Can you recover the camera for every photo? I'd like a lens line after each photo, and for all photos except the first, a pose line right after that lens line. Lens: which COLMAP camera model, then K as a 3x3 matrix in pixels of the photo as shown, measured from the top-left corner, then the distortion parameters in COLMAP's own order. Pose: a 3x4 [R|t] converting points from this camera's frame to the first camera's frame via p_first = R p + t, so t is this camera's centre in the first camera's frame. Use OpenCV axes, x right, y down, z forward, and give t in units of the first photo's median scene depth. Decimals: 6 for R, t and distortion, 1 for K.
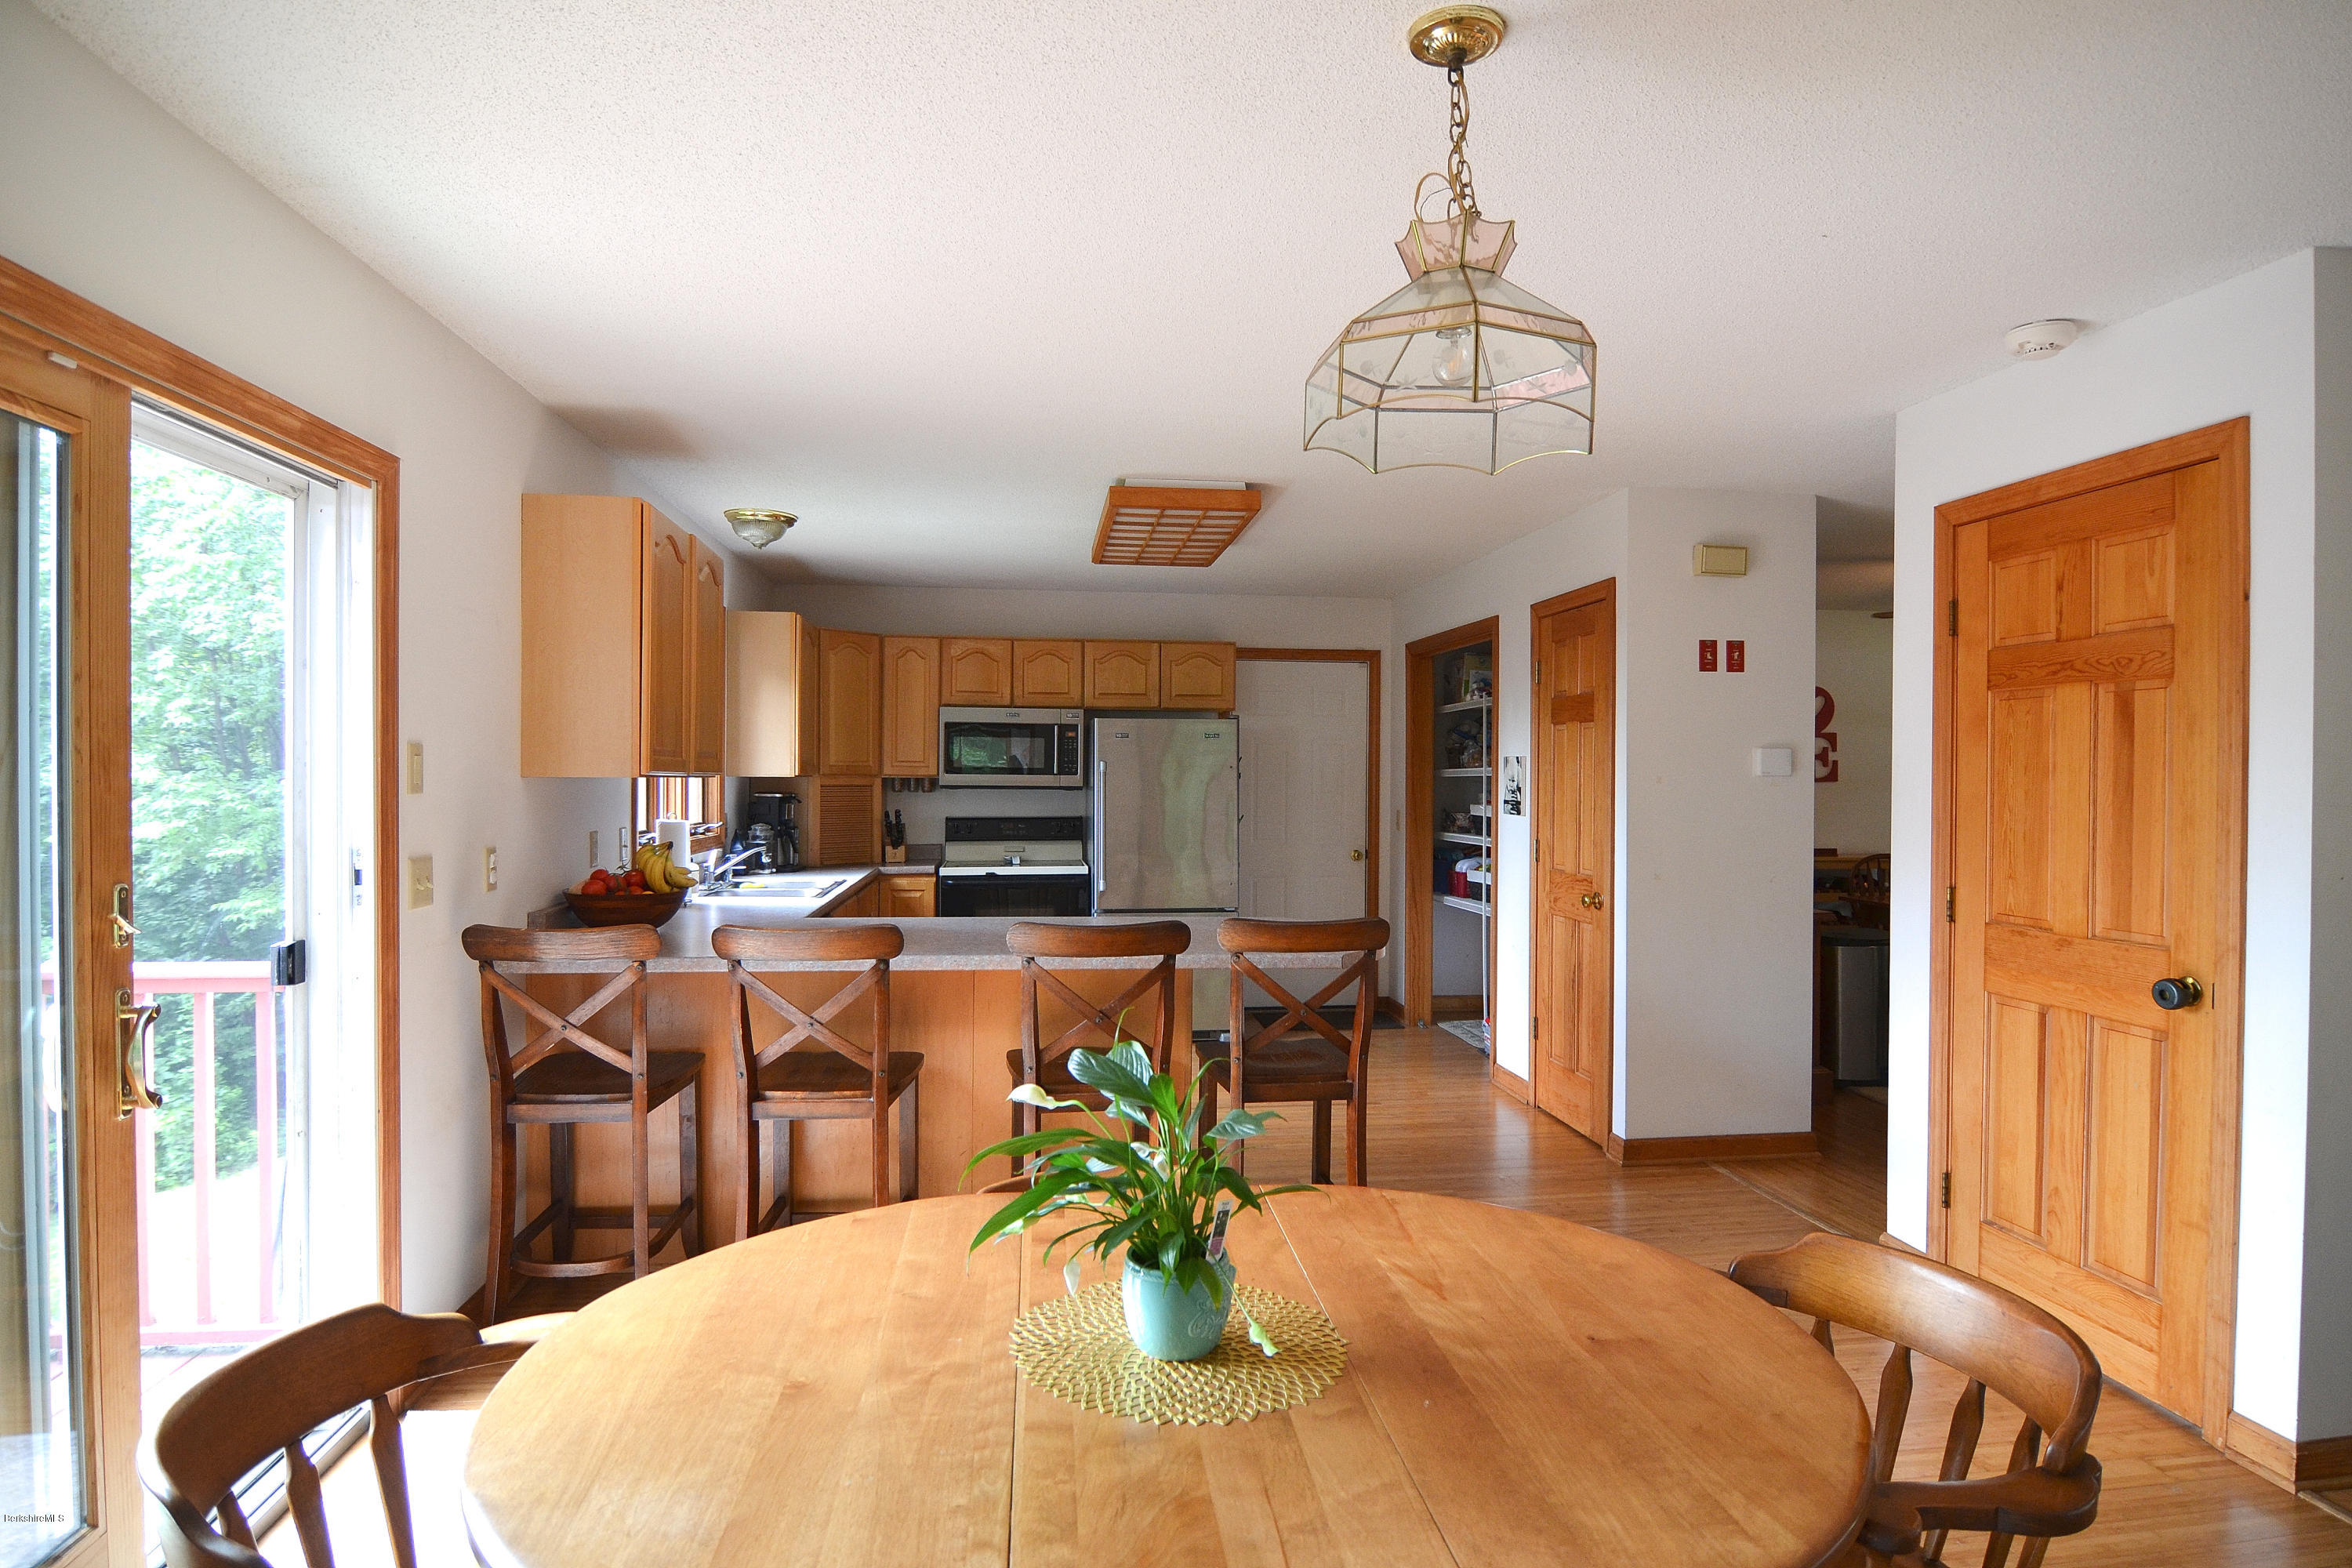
lens RADIAL K [[1281.3, 0, 1185.4], [0, 1281.3, 782.7], [0, 0, 1]] dist [-0.011485, -0.003447]
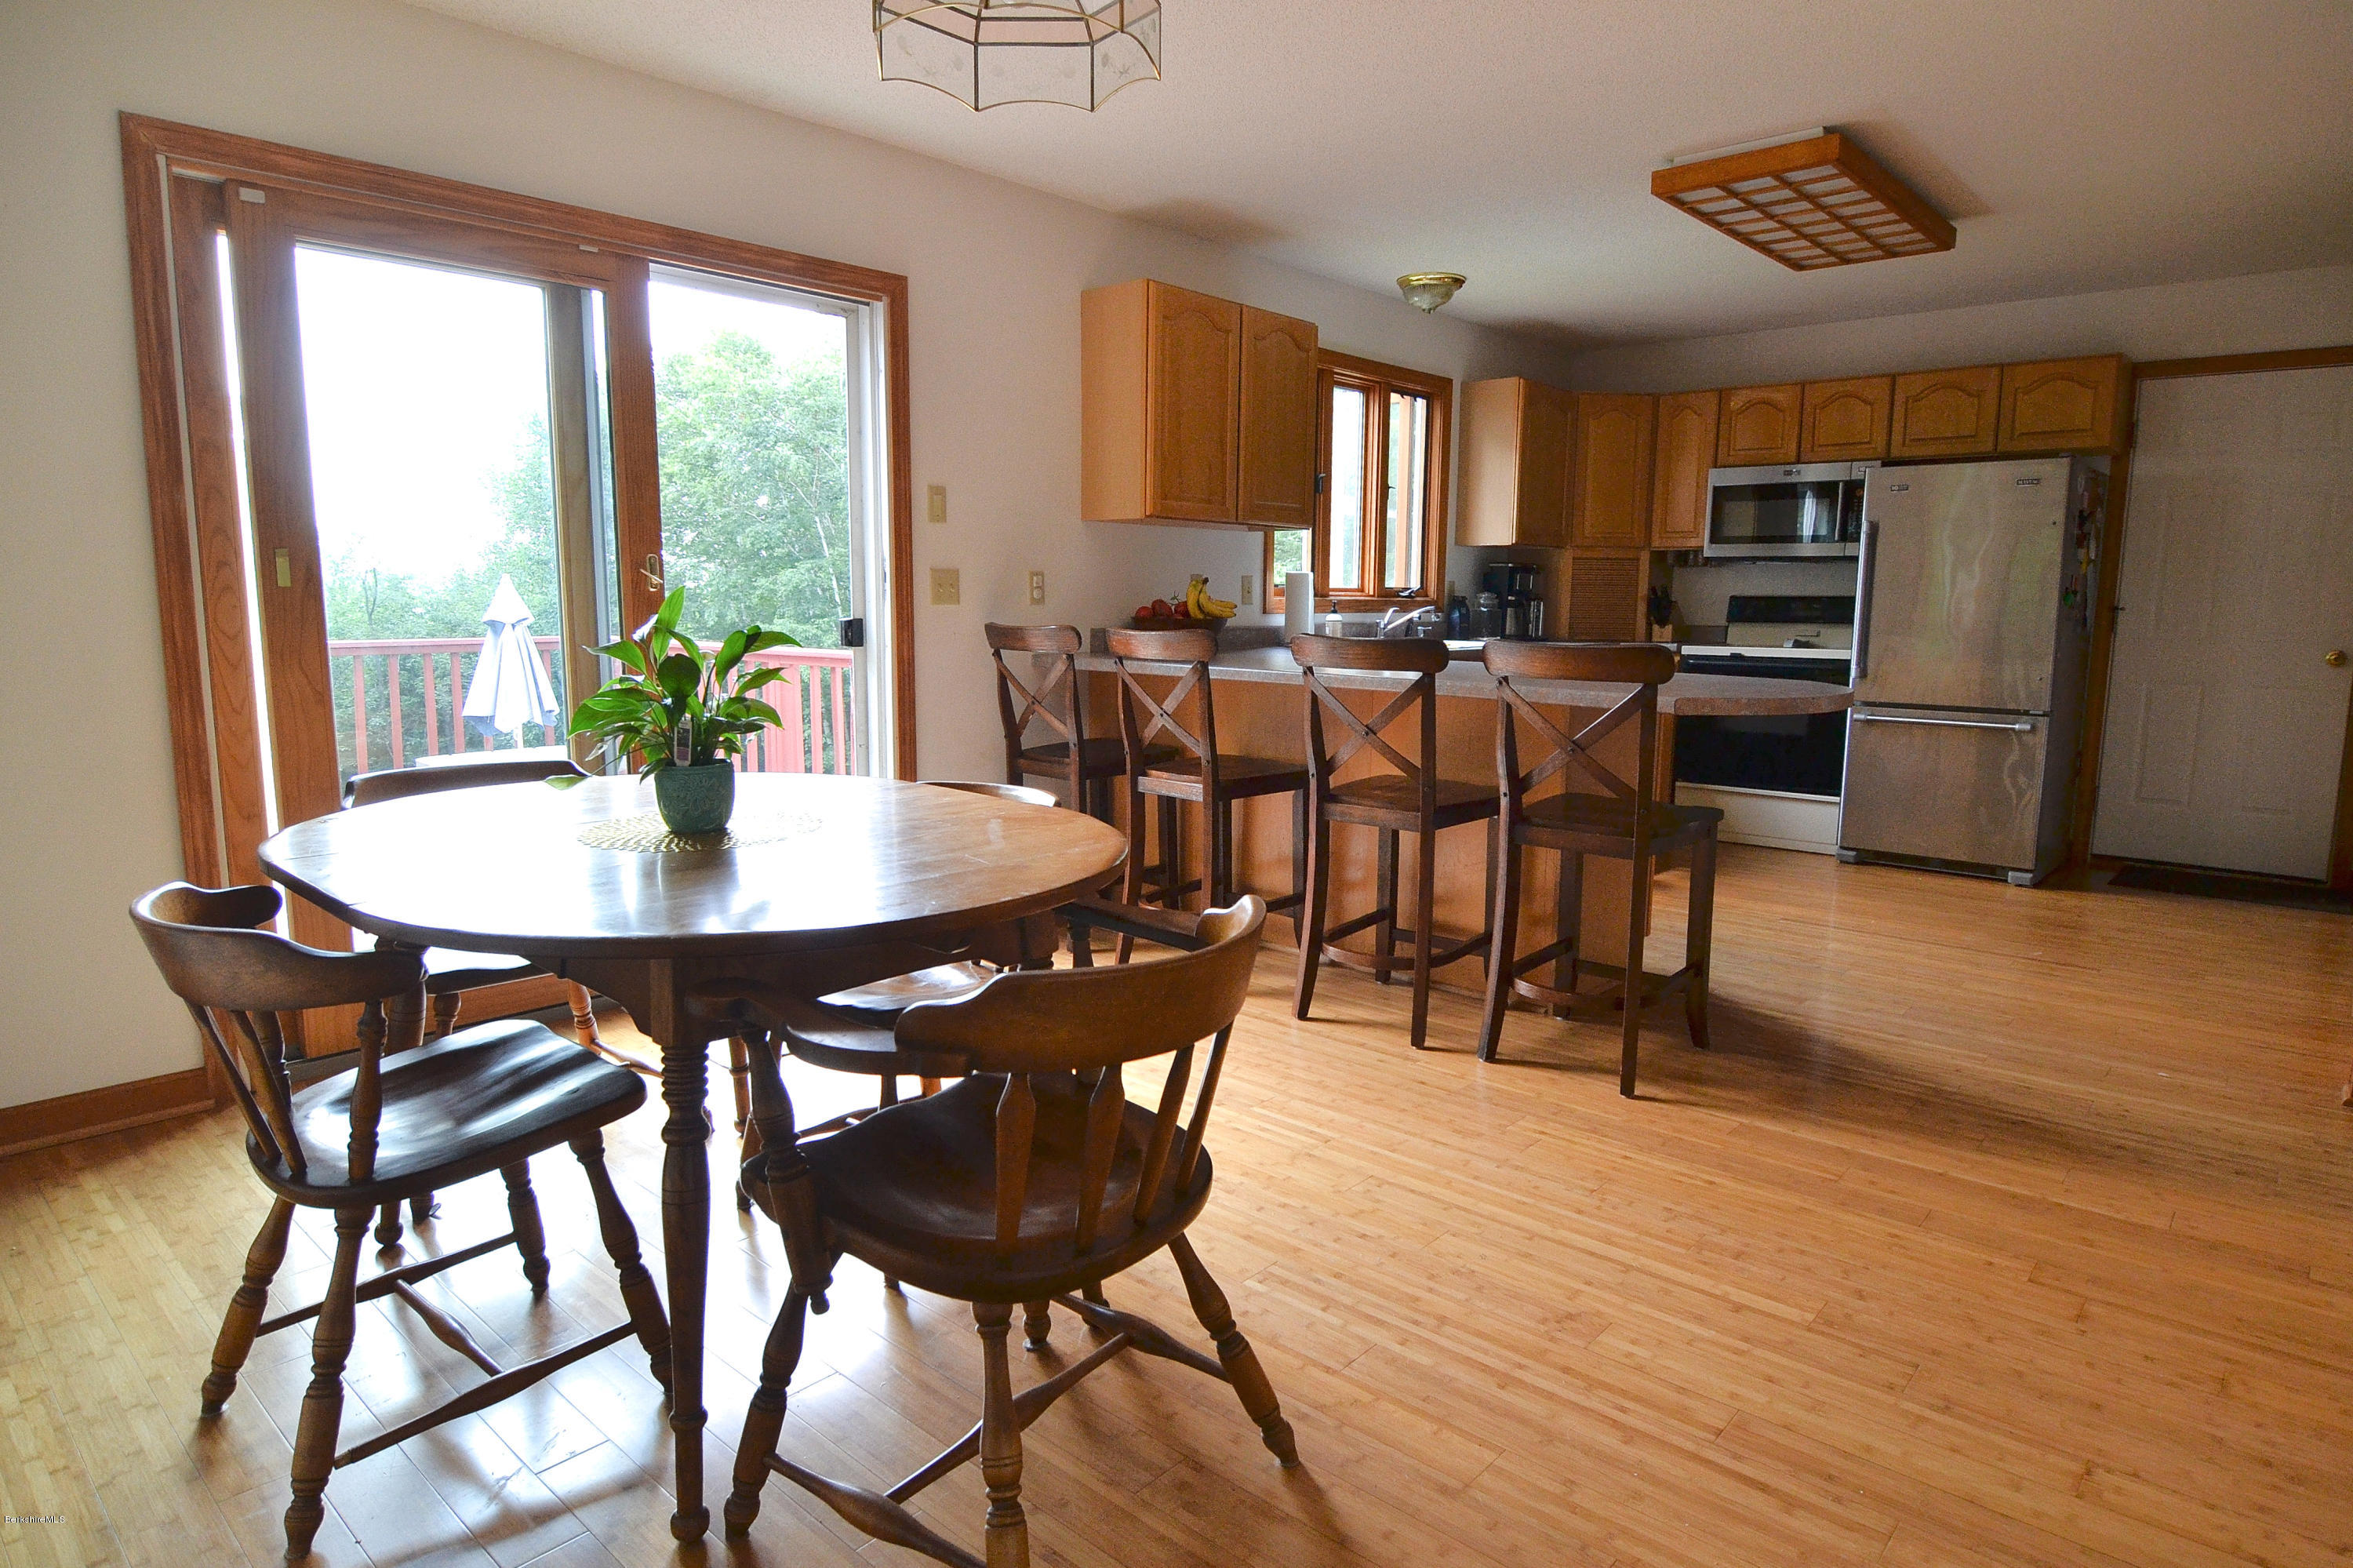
lens RADIAL K [[1309.2, 0, 1182.3], [0, 1309.2, 791.5], [0, 0, 1]] dist [-0.011770, -0.001903]
pose [[0.641564, 0.113729, -0.758592, 0.430130], [-0.010333, 0.990139, 0.139704, 0.059962], [0.767000, -0.081790, 0.636413, 0.160352]]
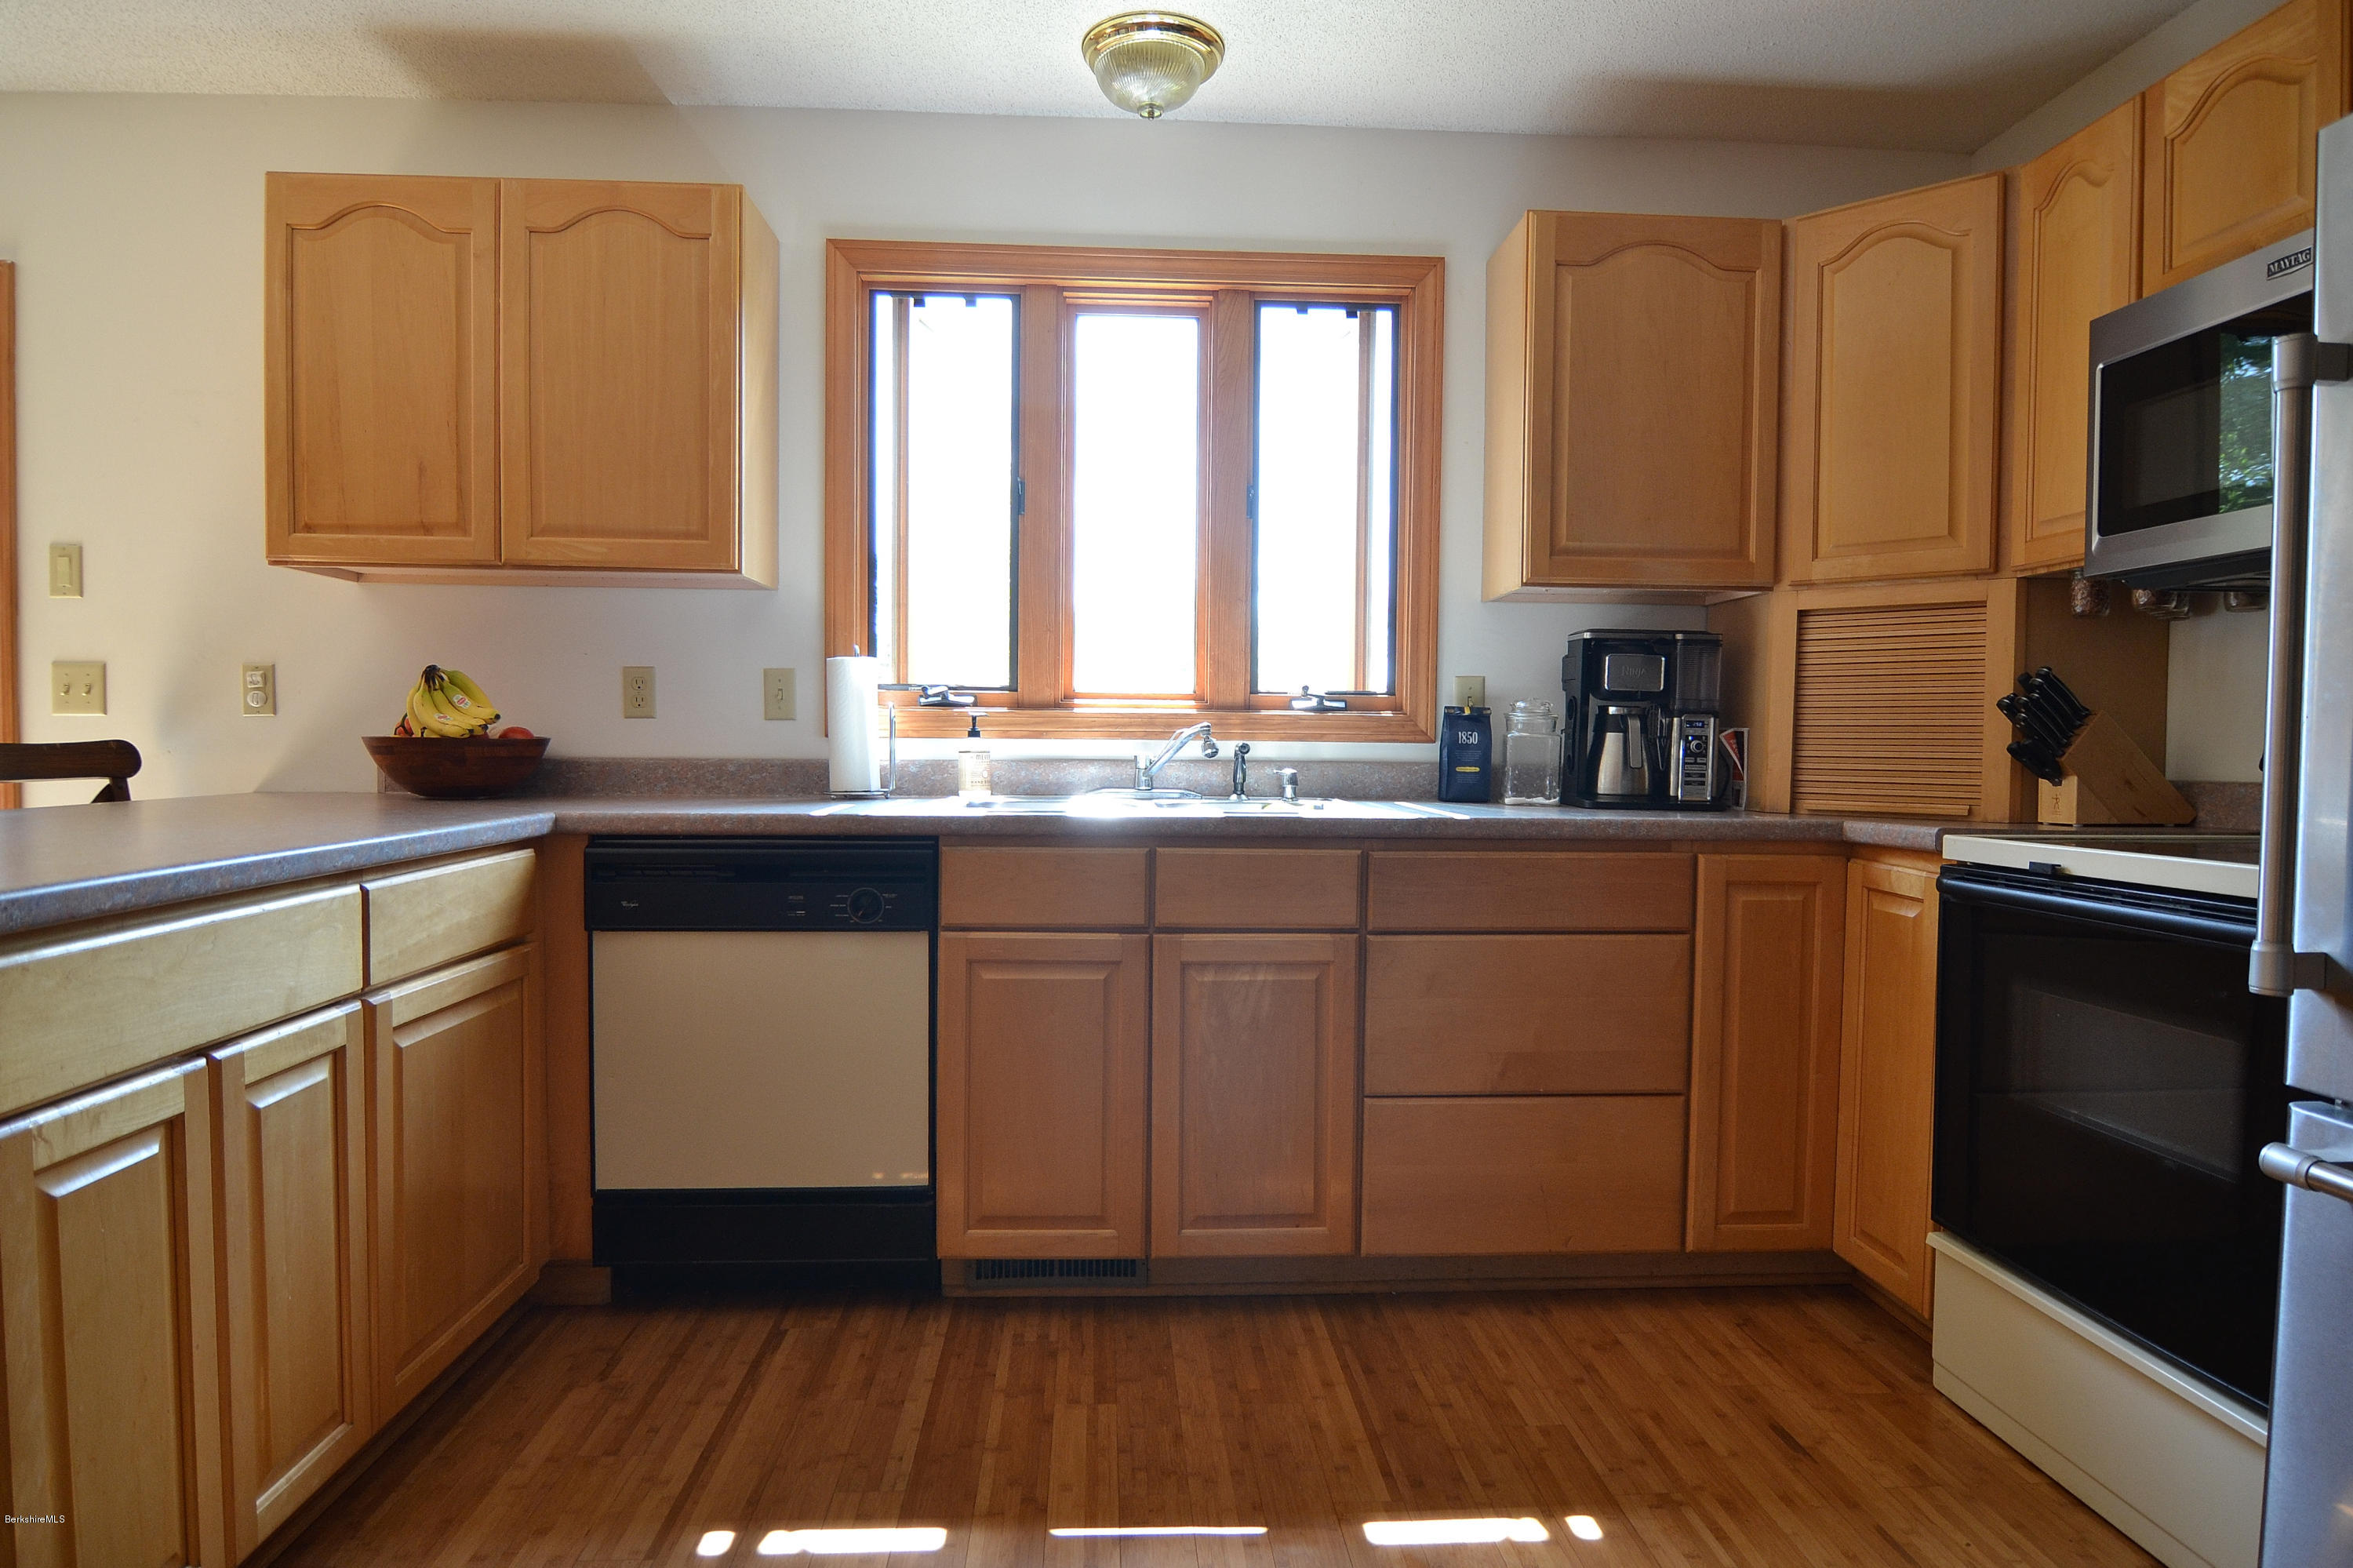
lens RADIAL K [[1309.2, 0, 1182.3], [0, 1309.2, 791.5], [0, 0, 1]] dist [-0.011770, -0.001903]
pose [[-0.071246, 0.030640, -0.996988, 0.201490], [-0.016584, 0.999354, 0.031898, 0.068660], [0.997321, 0.018807, -0.070691, 1.176806]]
